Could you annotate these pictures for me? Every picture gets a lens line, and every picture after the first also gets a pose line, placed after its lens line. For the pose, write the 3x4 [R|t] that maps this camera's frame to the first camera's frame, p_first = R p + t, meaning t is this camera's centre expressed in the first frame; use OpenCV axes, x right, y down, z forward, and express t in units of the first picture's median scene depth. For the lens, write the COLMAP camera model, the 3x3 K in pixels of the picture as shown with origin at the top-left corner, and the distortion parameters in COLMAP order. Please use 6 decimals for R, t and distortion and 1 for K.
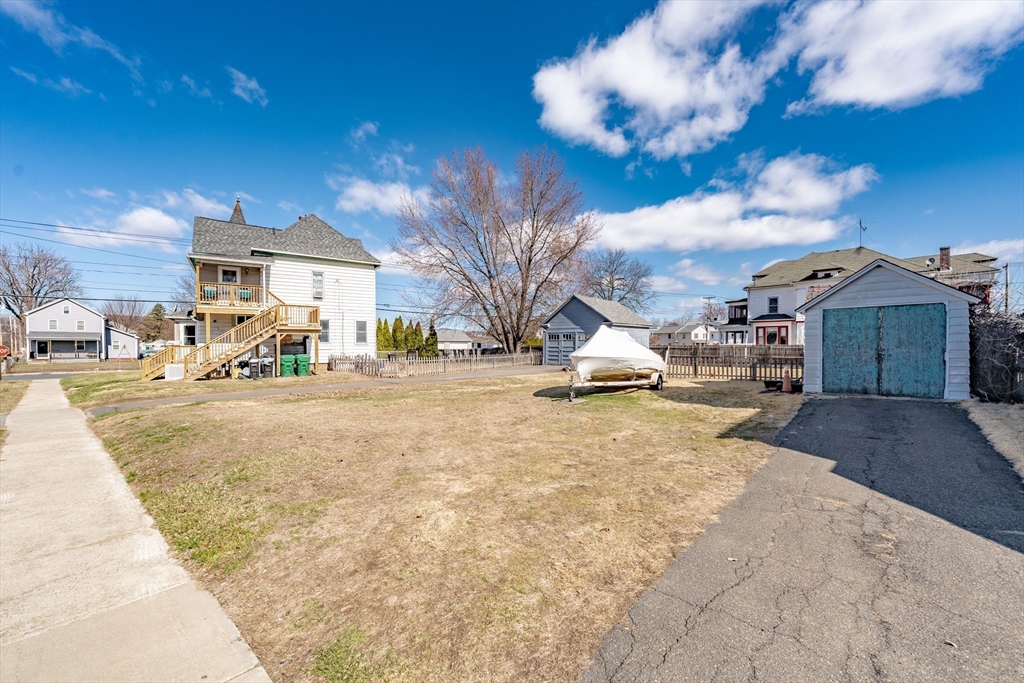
lens RADIAL K [[410.1, 0, 514.3], [0, 410.1, 339.9], [0, 0, 1]] dist [-0.002007, -0.000195]
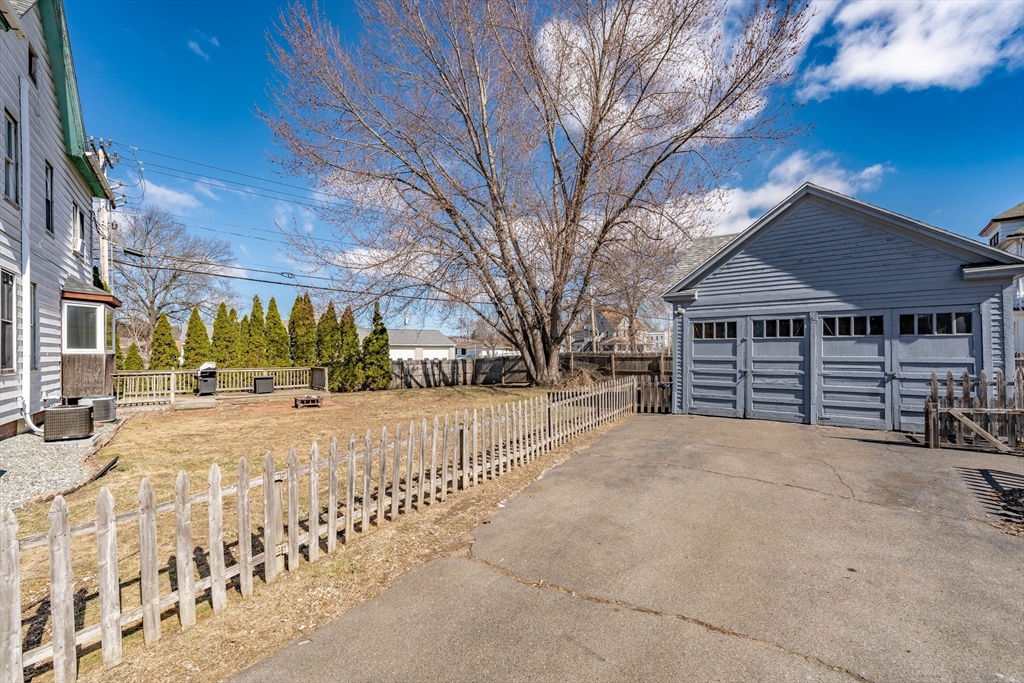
lens RADIAL K [[421.1, 0, 513.6], [0, 421.1, 357.2], [0, 0, 1]] dist [0.000006, -0.000412]
pose [[0.999303, -0.002807, 0.037211, -0.056847], [0.001757, 0.999600, 0.028220, 0.003473], [-0.037276, -0.028135, 0.998909, 0.511610]]
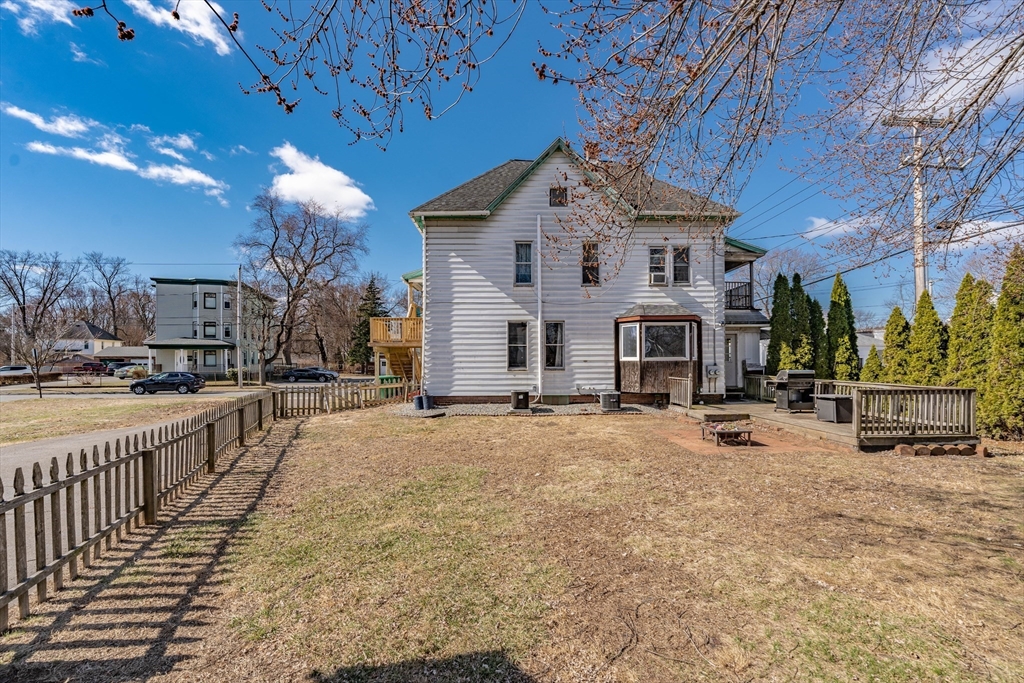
lens RADIAL K [[421.1, 0, 513.6], [0, 421.1, 357.2], [0, 0, 1]] dist [0.000006, -0.000412]
pose [[-0.548564, -0.002440, -0.836105, 0.037461], [0.021809, 0.999614, -0.017226, 0.008947], [0.835824, -0.027684, -0.548299, 0.885772]]
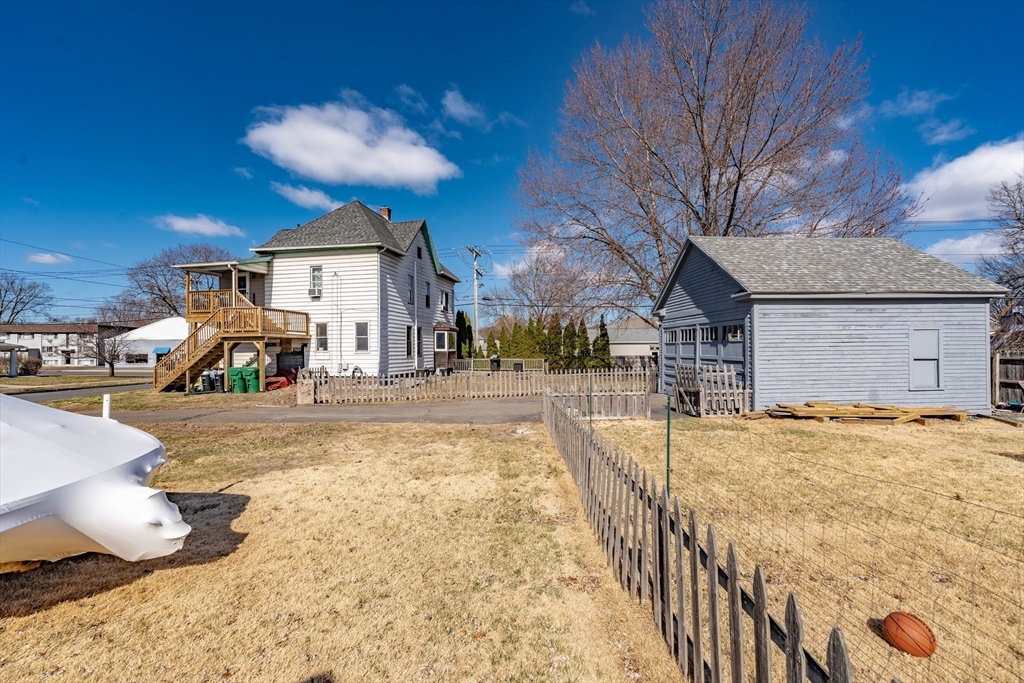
lens RADIAL K [[423.2, 0, 520.2], [0, 423.2, 338.5], [0, 0, 1]] dist [0.000012, -0.000339]
pose [[0.702887, -0.021111, -0.710988, 0.244092], [0.017004, 0.999773, -0.012875, -0.000728], [0.711098, -0.003040, 0.703086, 0.402709]]
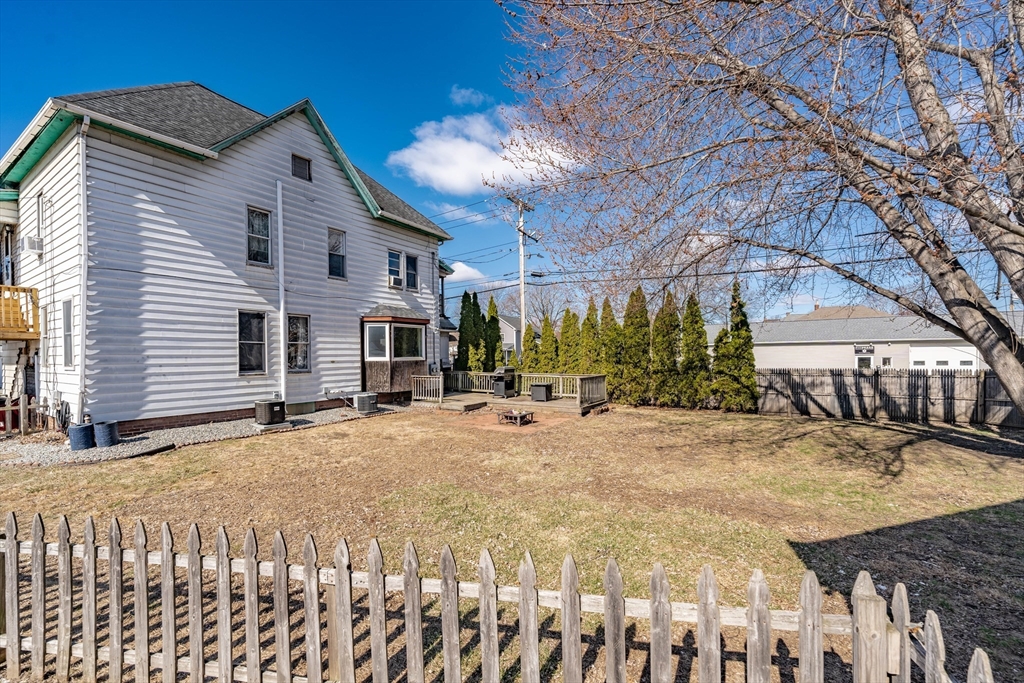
lens RADIAL K [[421.1, 0, 513.6], [0, 421.1, 357.2], [0, 0, 1]] dist [0.000006, -0.000412]
pose [[0.389340, 0.003241, -0.921088, 0.055316], [0.024835, 0.999593, 0.014015, 0.002898], [0.920759, -0.028332, 0.389101, 0.743511]]
